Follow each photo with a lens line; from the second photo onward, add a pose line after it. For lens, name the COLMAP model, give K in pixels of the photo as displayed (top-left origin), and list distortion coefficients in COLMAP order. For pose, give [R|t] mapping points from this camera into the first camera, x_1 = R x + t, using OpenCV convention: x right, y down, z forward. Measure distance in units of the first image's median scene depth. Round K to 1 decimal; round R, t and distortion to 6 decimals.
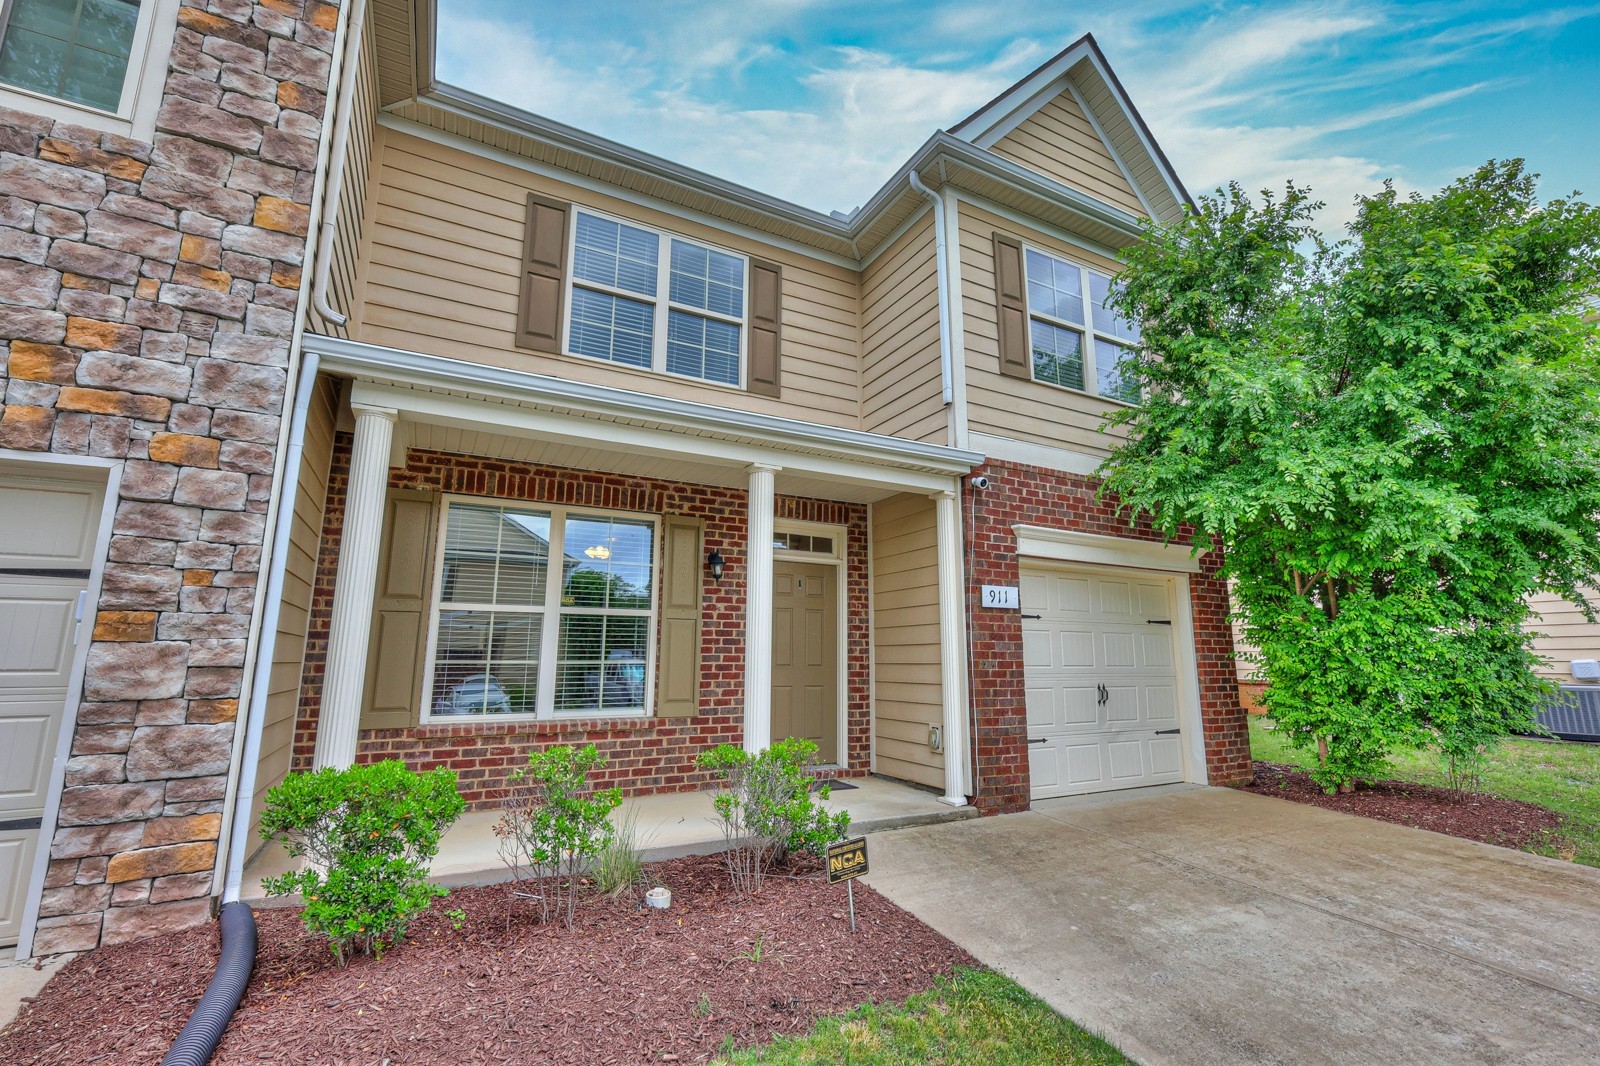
lens RADIAL K [[697.8, 0, 803.1], [0, 697.8, 532.2], [0, 0, 1]] dist [0.000021, 0.000599]
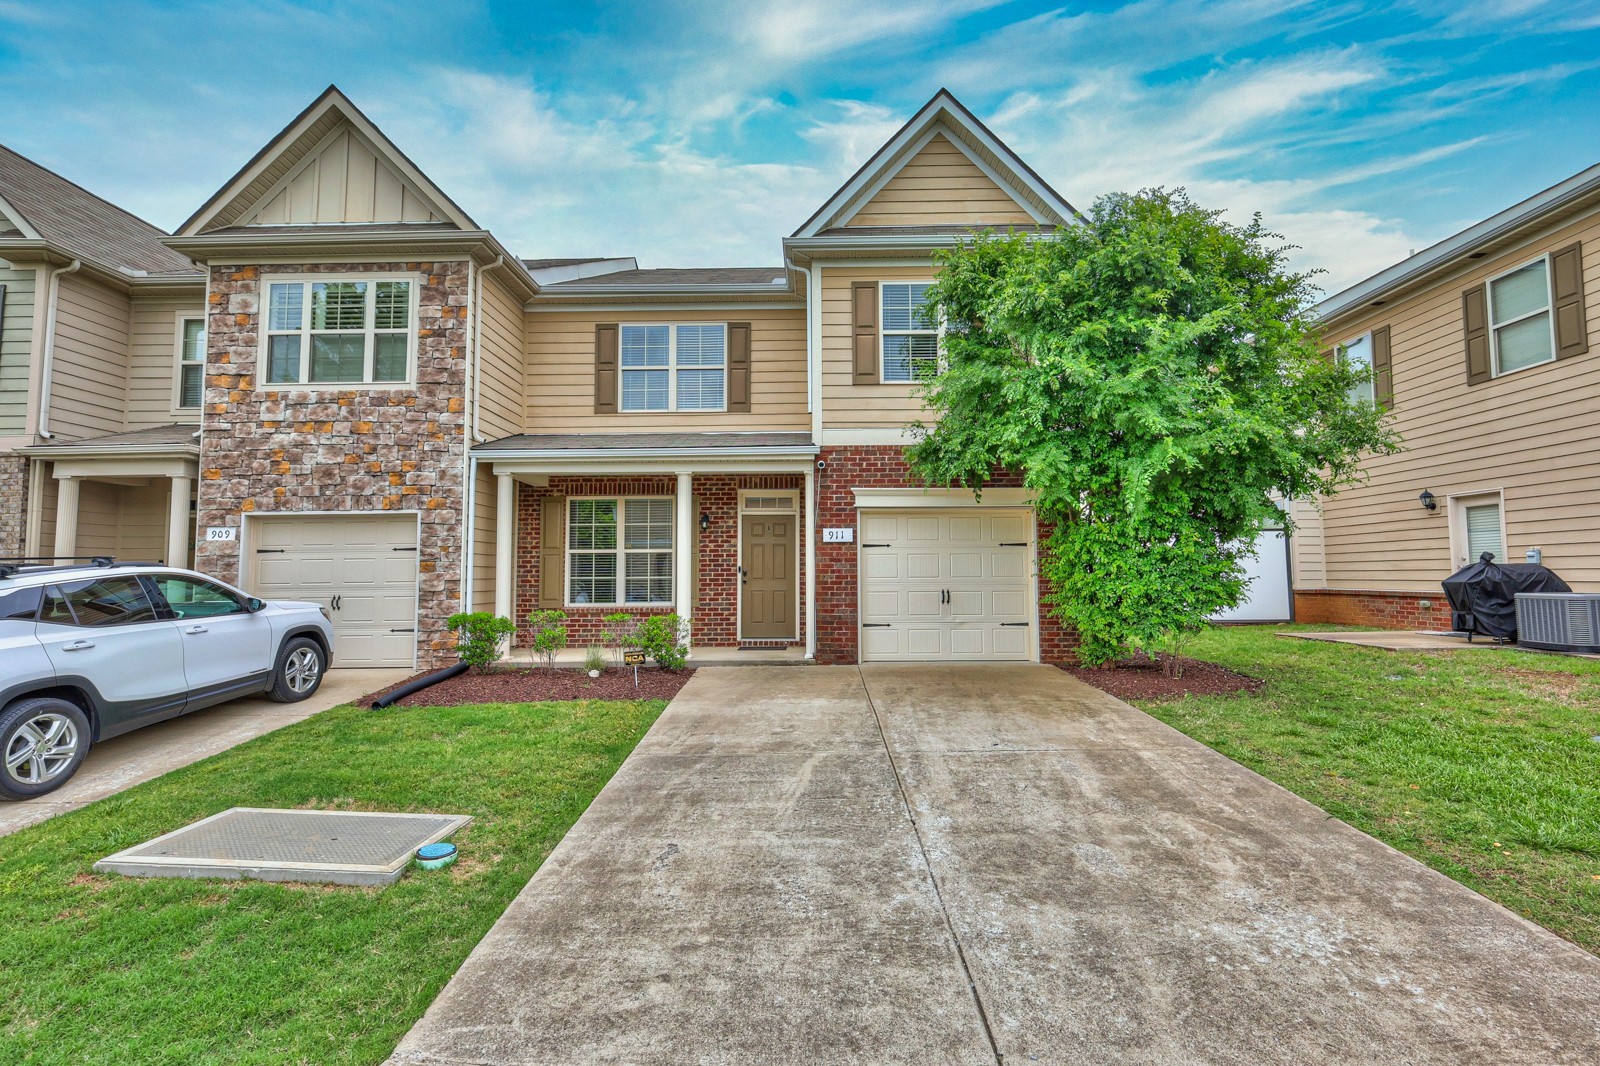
lens RADIAL K [[697.8, 0, 803.1], [0, 697.8, 532.2], [0, 0, 1]] dist [0.000021, 0.000599]
pose [[0.878741, -0.038041, -0.475780, 1.007697], [0.095554, 0.990660, 0.097275, -0.079861], [0.467636, -0.130942, 0.874169, -0.447541]]
